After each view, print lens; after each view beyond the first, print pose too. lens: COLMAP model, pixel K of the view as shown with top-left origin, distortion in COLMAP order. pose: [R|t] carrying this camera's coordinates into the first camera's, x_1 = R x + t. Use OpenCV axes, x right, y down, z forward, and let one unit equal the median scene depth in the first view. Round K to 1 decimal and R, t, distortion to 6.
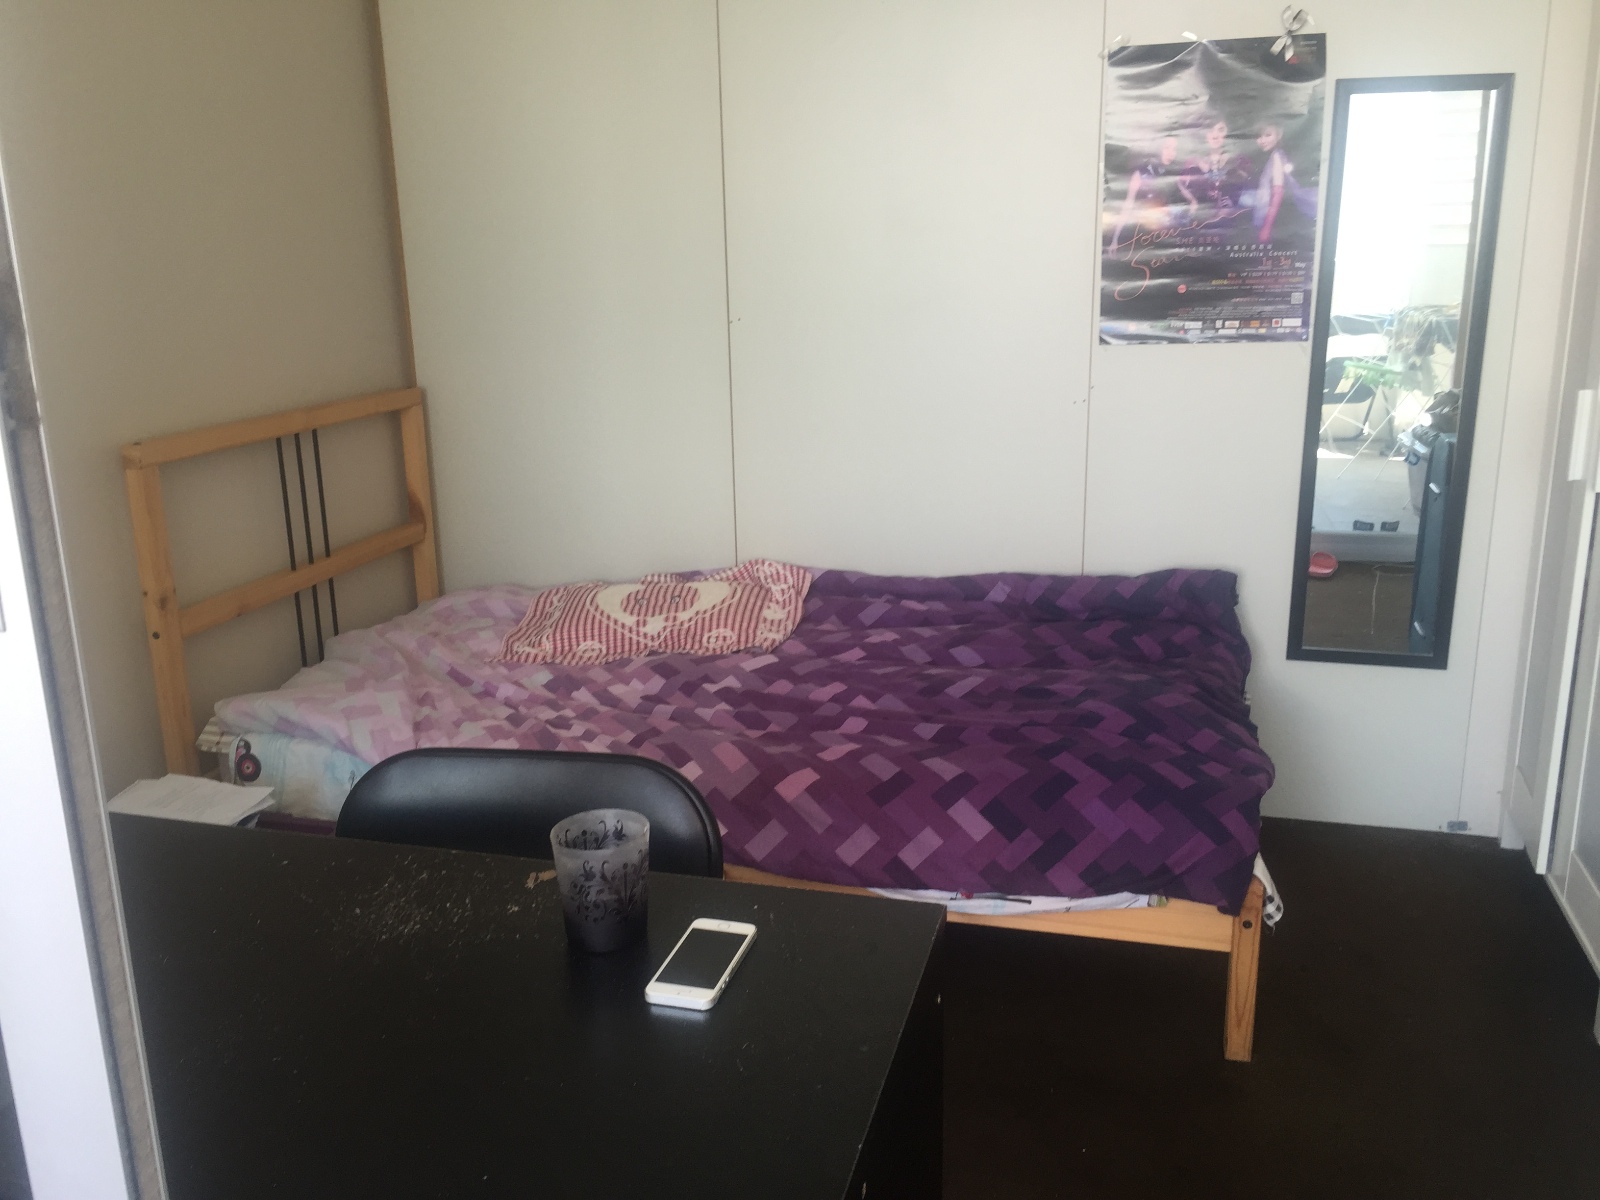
lens RADIAL K [[1389.1, 0, 788.8], [0, 1389.1, 591.6], [0, 0, 1]] dist [0.090059, -0.112394]
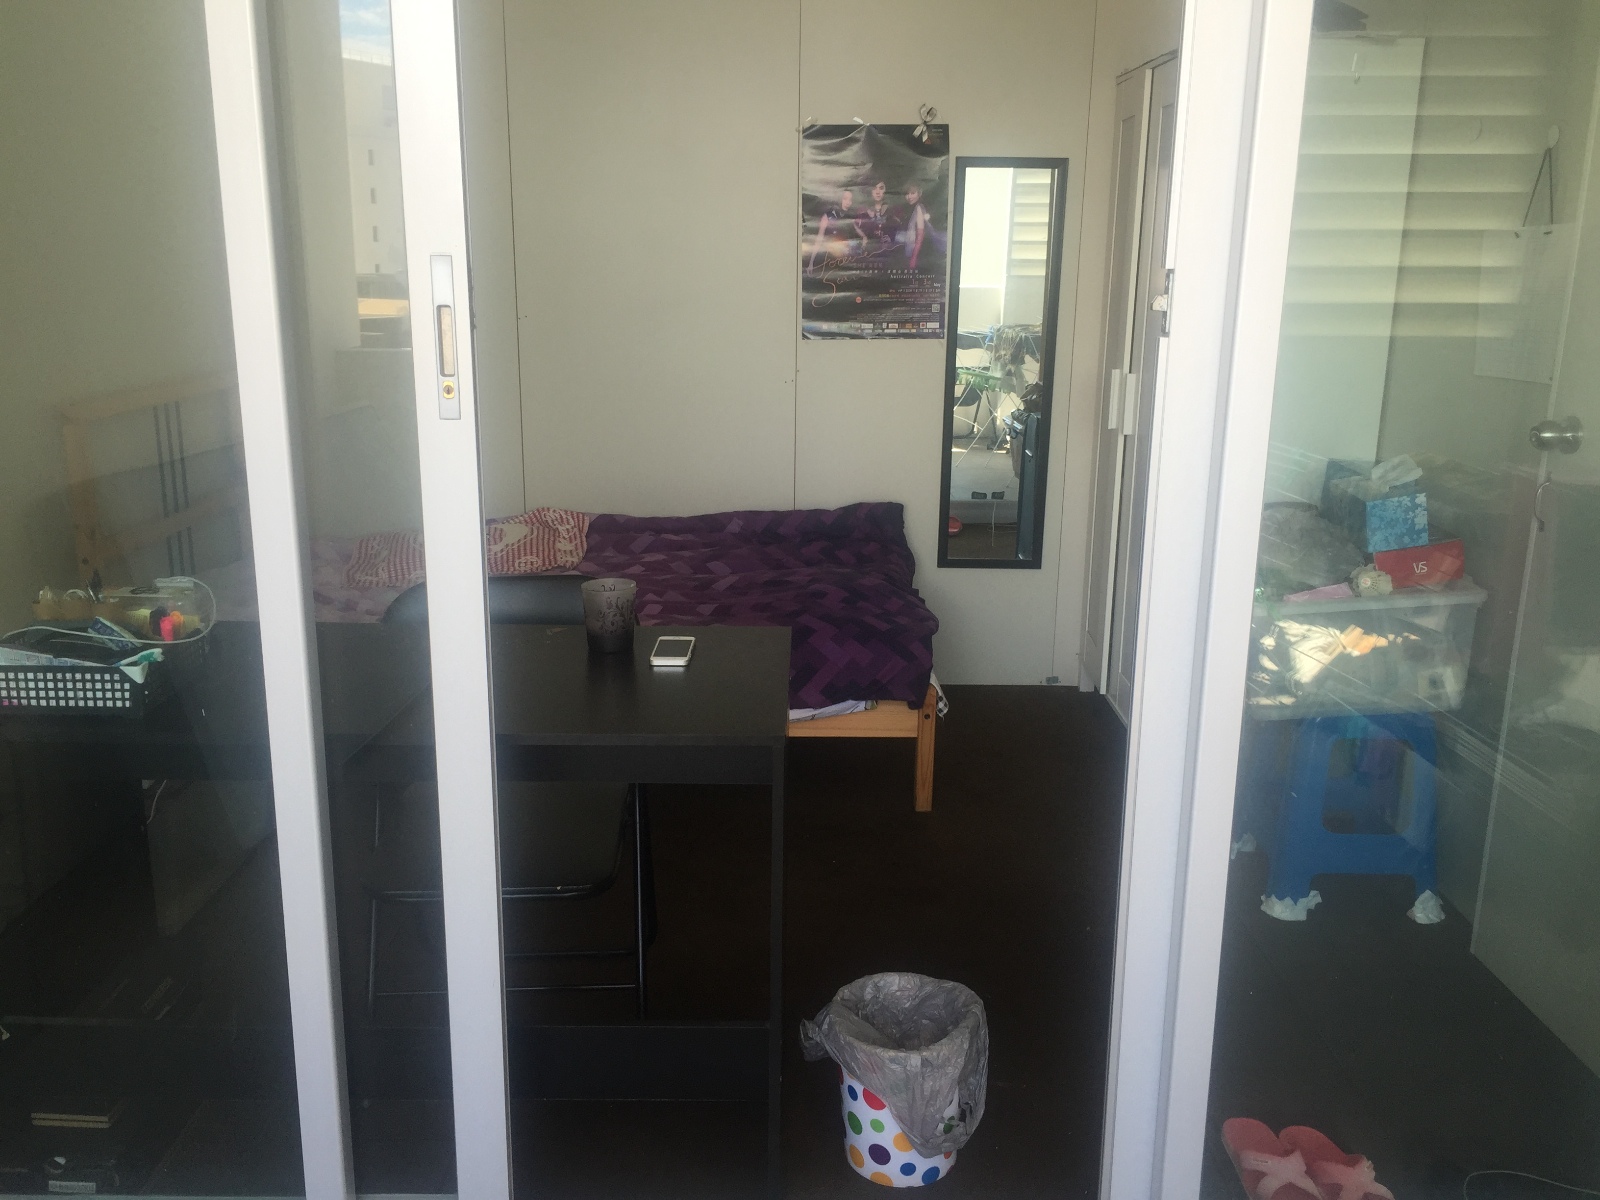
lens RADIAL K [[1389.1, 0, 784.0], [0, 1389.1, 607.0], [0, 0, 1]] dist [0.090059, -0.112394]
pose [[0.967238, -0.037445, 0.251094, -0.153076], [0.038485, 0.999259, 0.000768, 0.086353], [-0.250937, 0.008921, 0.967962, -0.325691]]
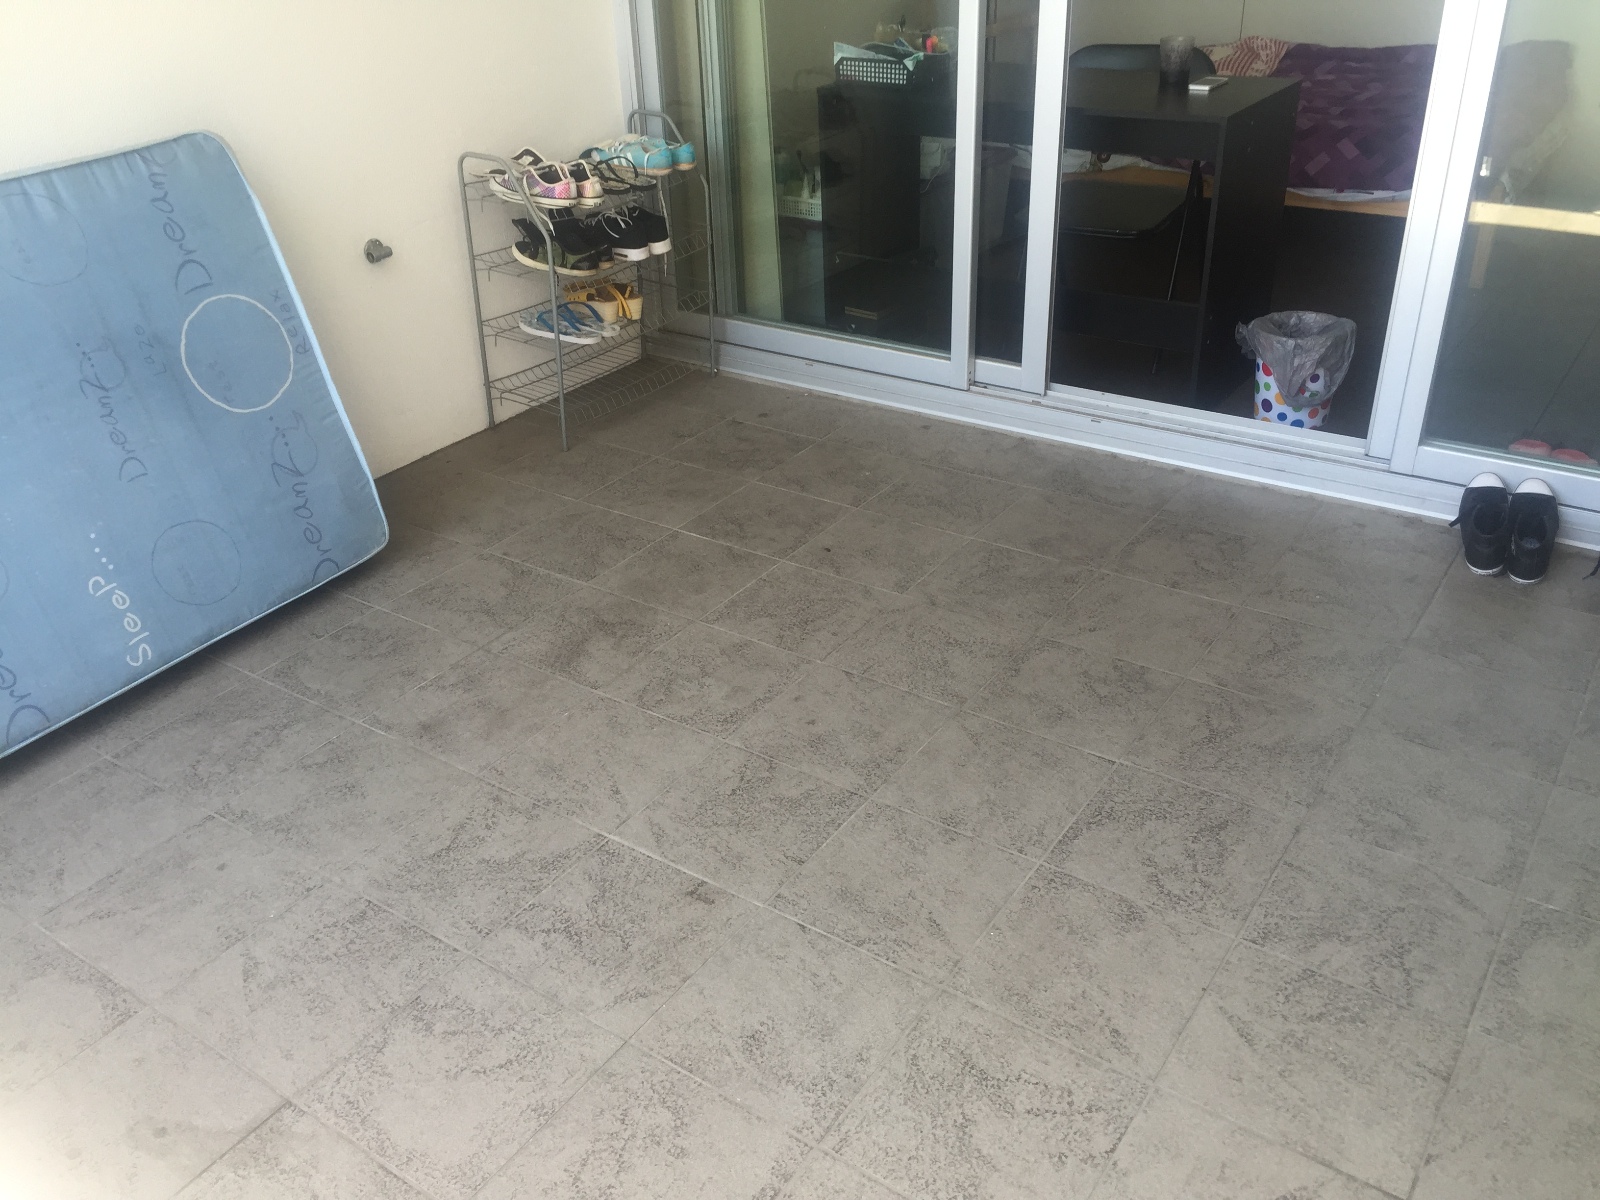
lens RADIAL K [[1389.1, 0, 800.2], [0, 1389.1, 592.2], [0, 0, 1]] dist [0.090059, -0.112394]
pose [[0.944167, 0.148270, -0.294218, 0.064033], [-0.070647, 0.963353, 0.258767, 0.239681], [0.321803, -0.223534, 0.920041, -0.909868]]
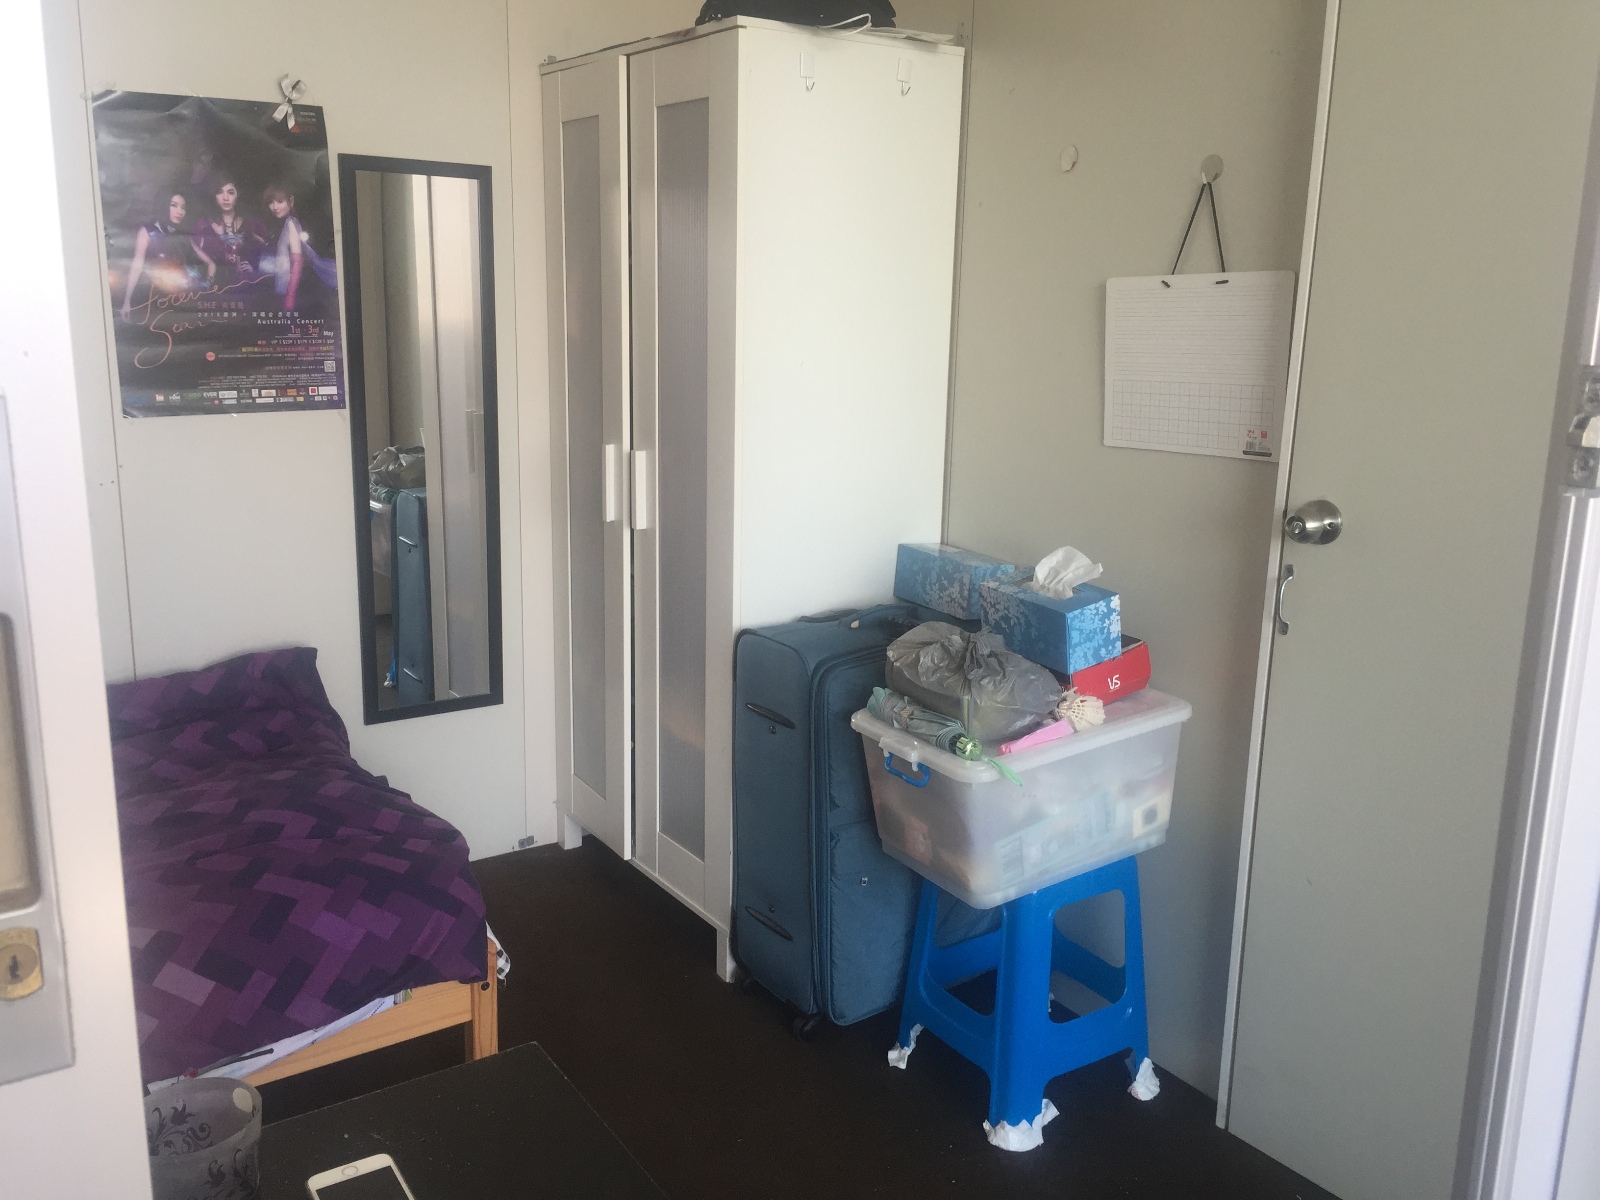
lens RADIAL K [[1389.1, 0, 813.1], [0, 1389.1, 592.5], [0, 0, 1]] dist [0.090059, -0.112394]
pose [[0.647121, -0.134517, 0.750426, -0.185235], [0.162669, 0.986006, 0.036469, -0.031060], [-0.744831, 0.098471, 0.659947, 0.102661]]
